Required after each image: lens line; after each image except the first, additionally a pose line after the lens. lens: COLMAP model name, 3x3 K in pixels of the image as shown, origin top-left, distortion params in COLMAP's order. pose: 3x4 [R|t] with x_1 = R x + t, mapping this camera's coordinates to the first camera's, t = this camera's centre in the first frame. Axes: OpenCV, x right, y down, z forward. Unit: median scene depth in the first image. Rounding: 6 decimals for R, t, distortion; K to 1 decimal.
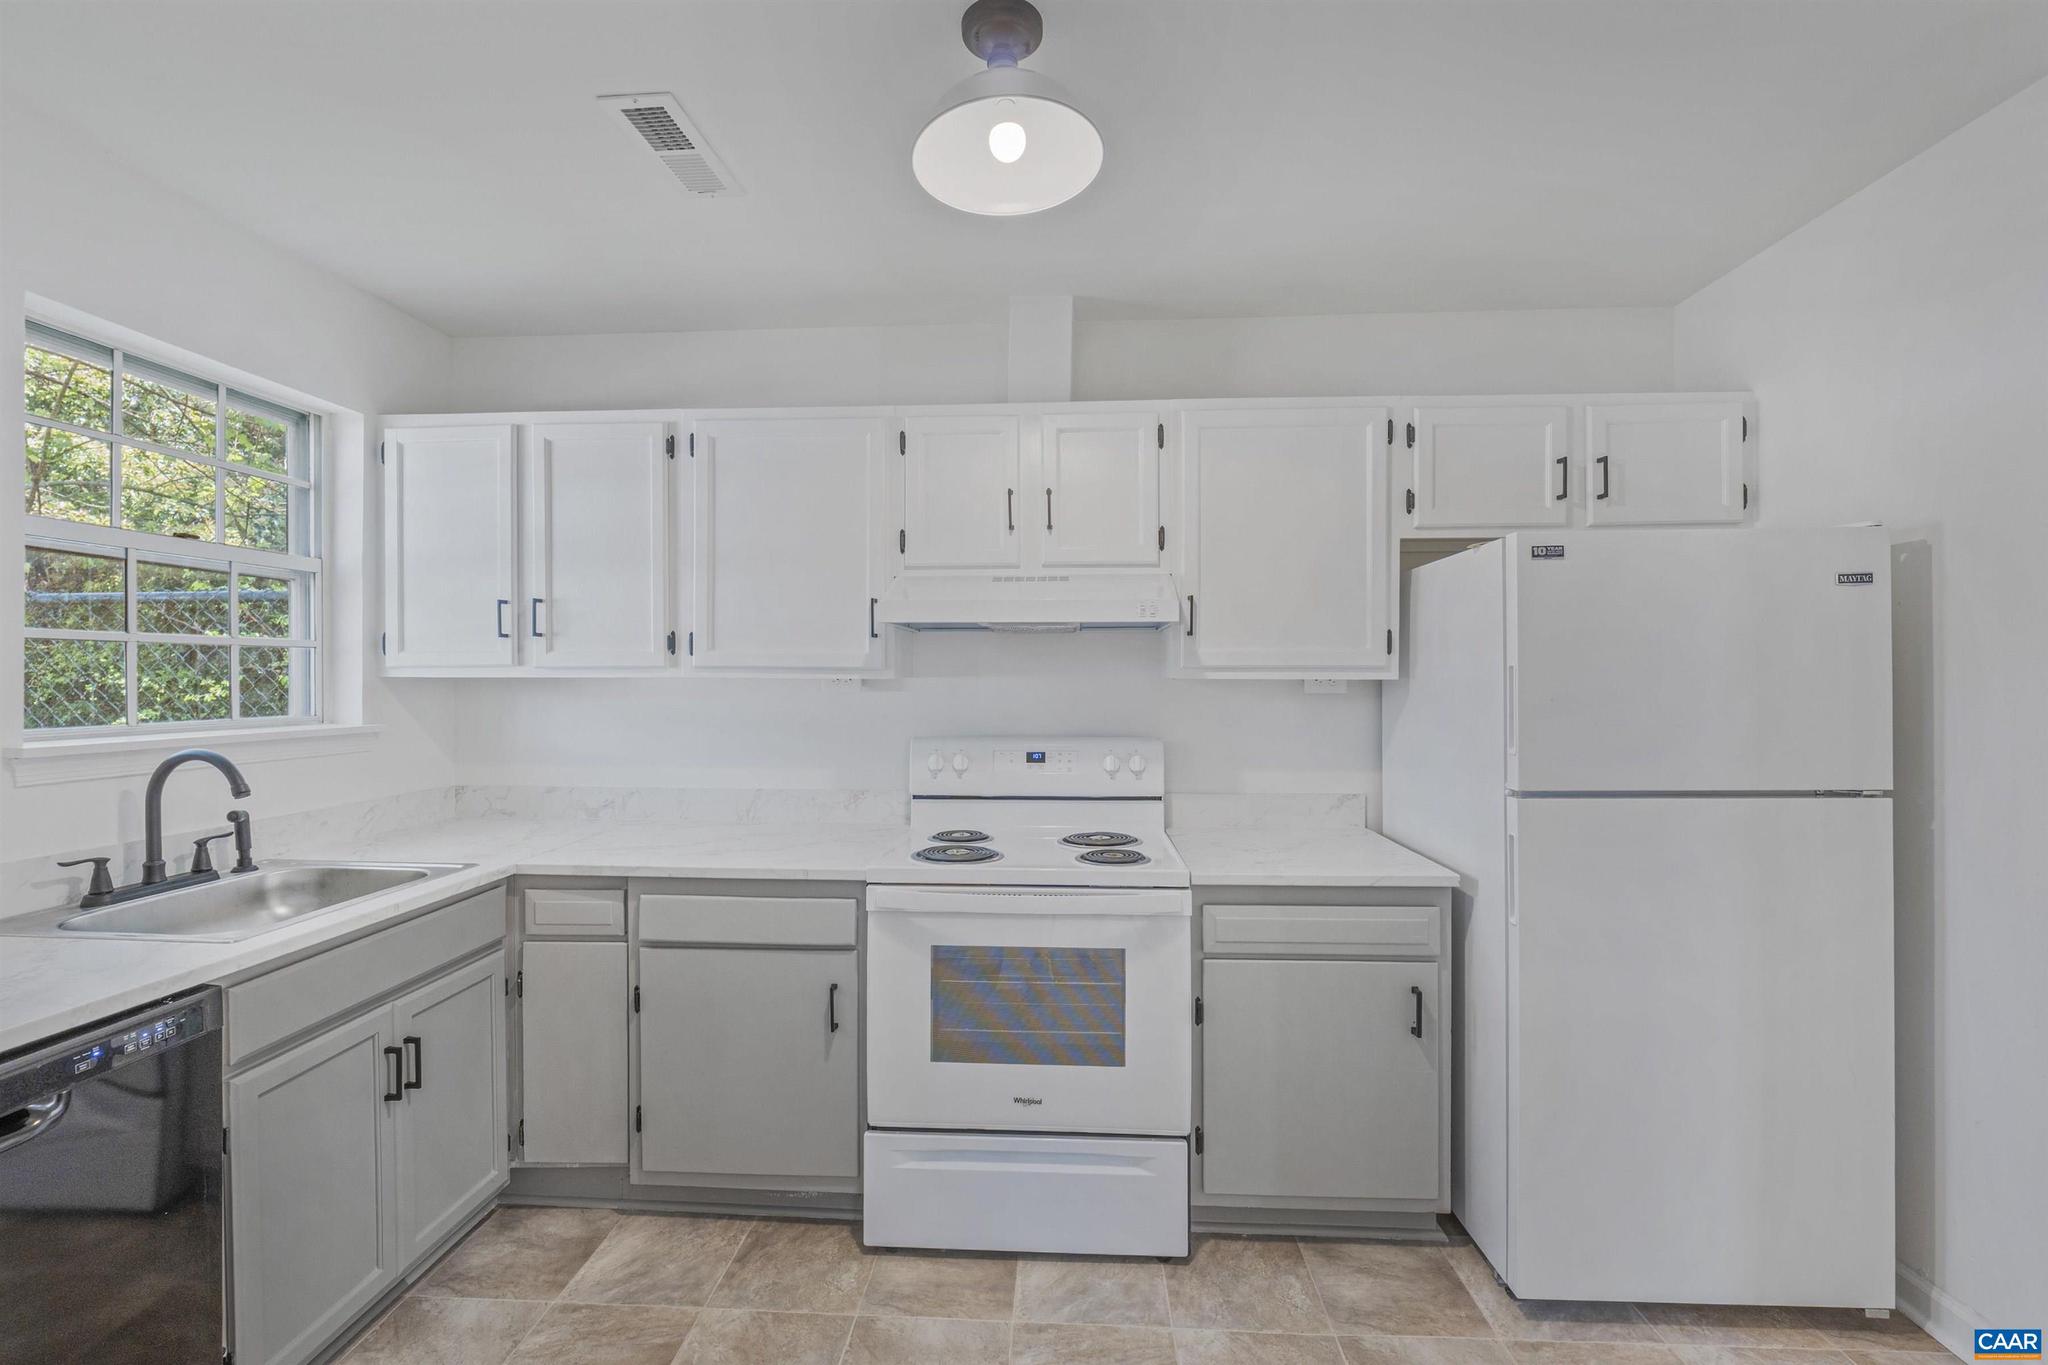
lens RADIAL K [[897.8, 0, 1002.7], [0, 897.8, 679.9], [0, 0, 1]] dist [-0.012122, -0.001279]
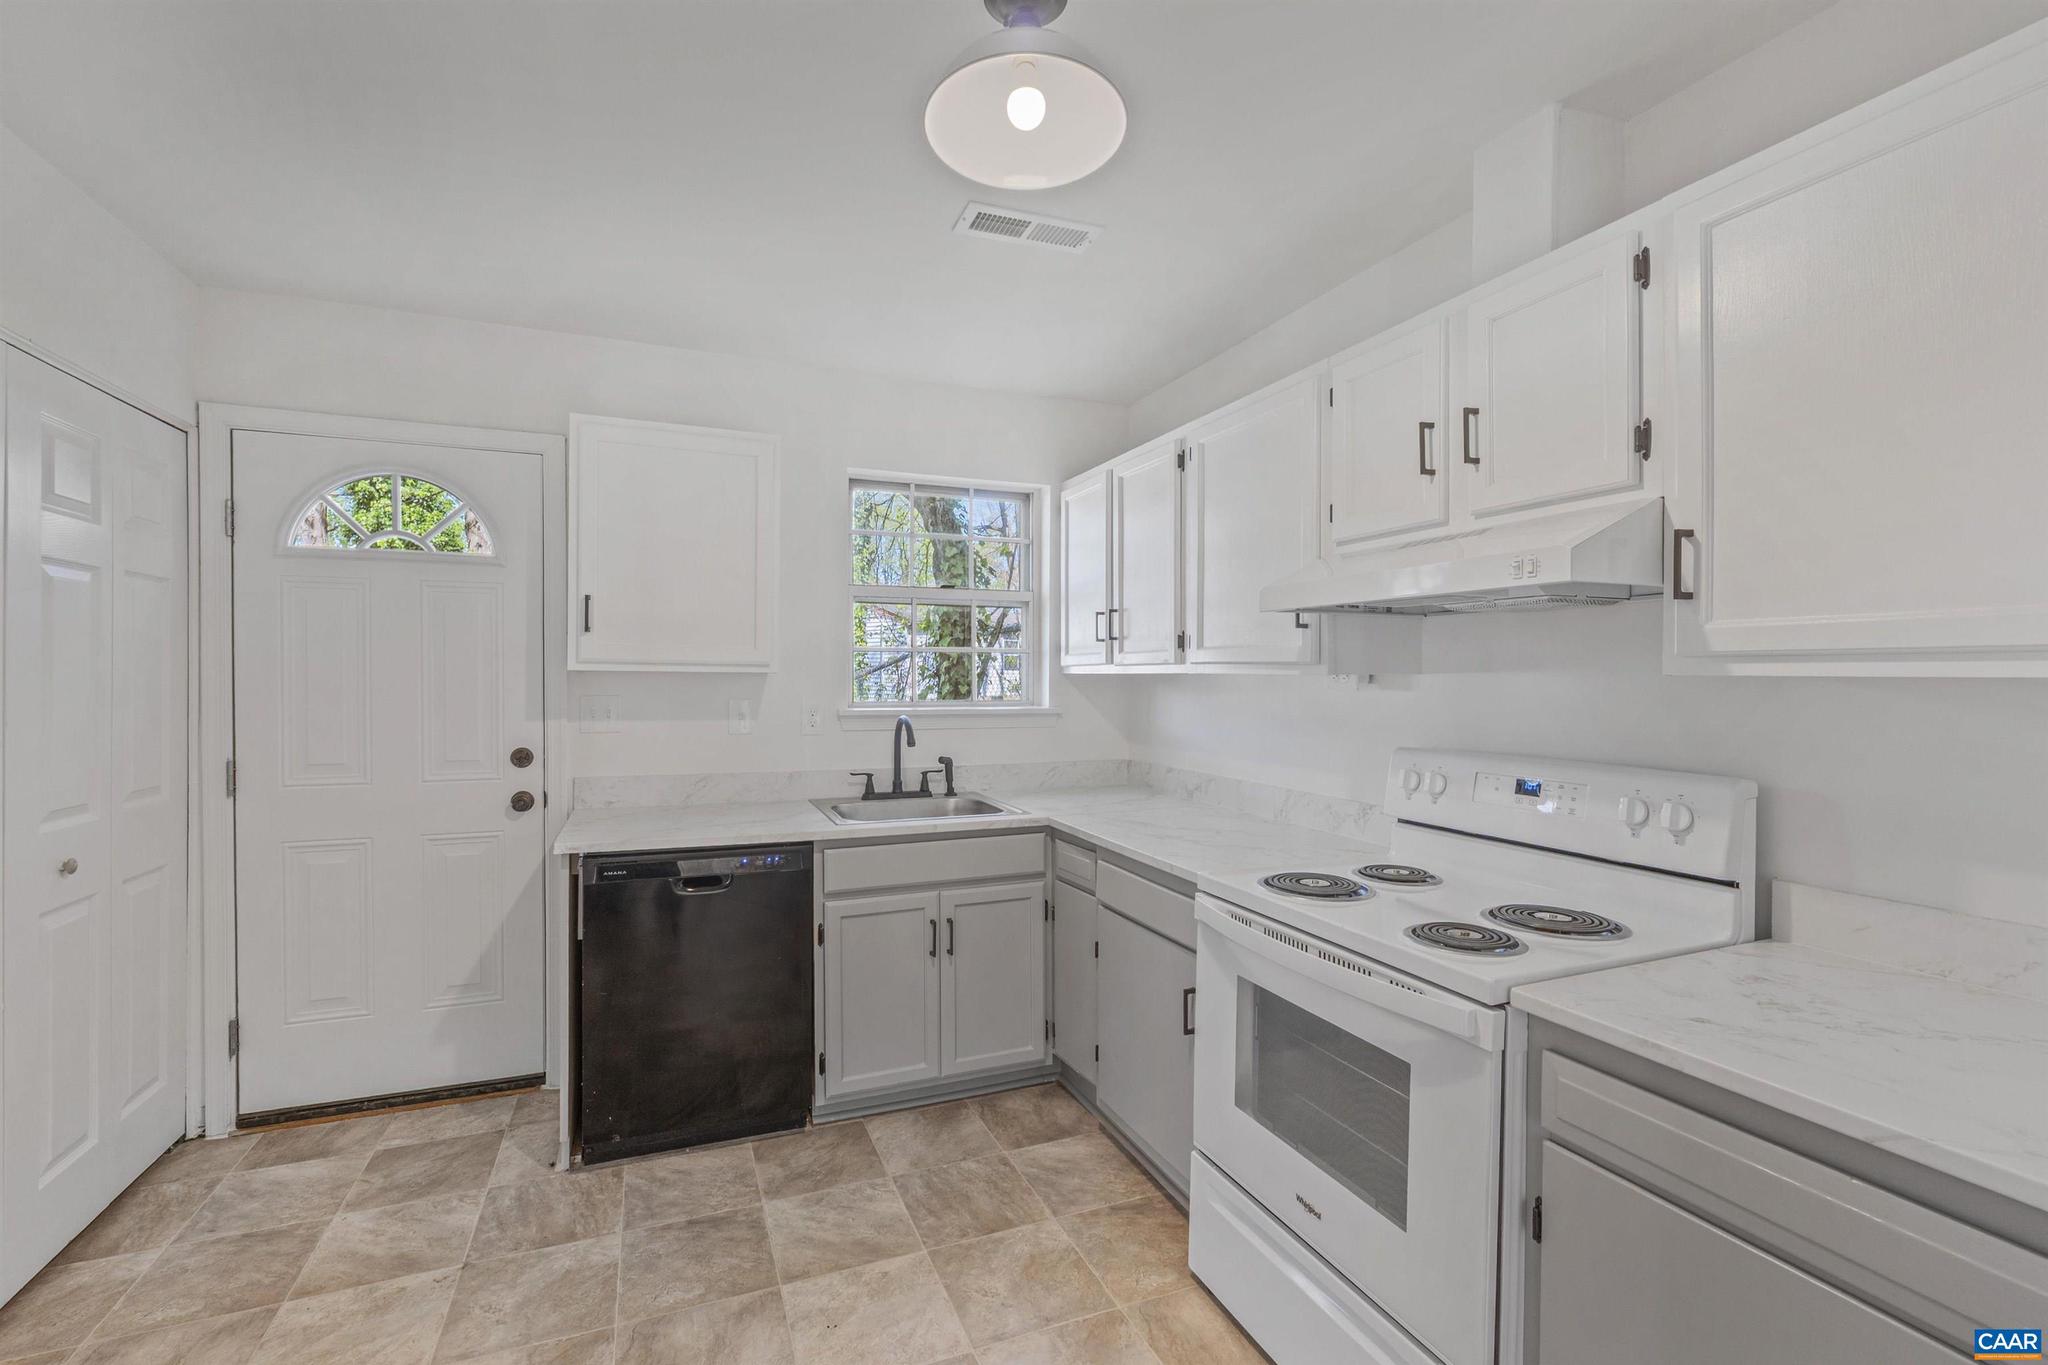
lens RADIAL K [[897.8, 0, 1013.4], [0, 897.8, 683.4], [0, 0, 1]] dist [-0.012122, -0.001279]
pose [[0.408452, 0.009089, -0.912734, 0.629888], [-0.005056, 0.999958, 0.007696, 0.001897], [0.912766, 0.001471, 0.408481, 0.432441]]
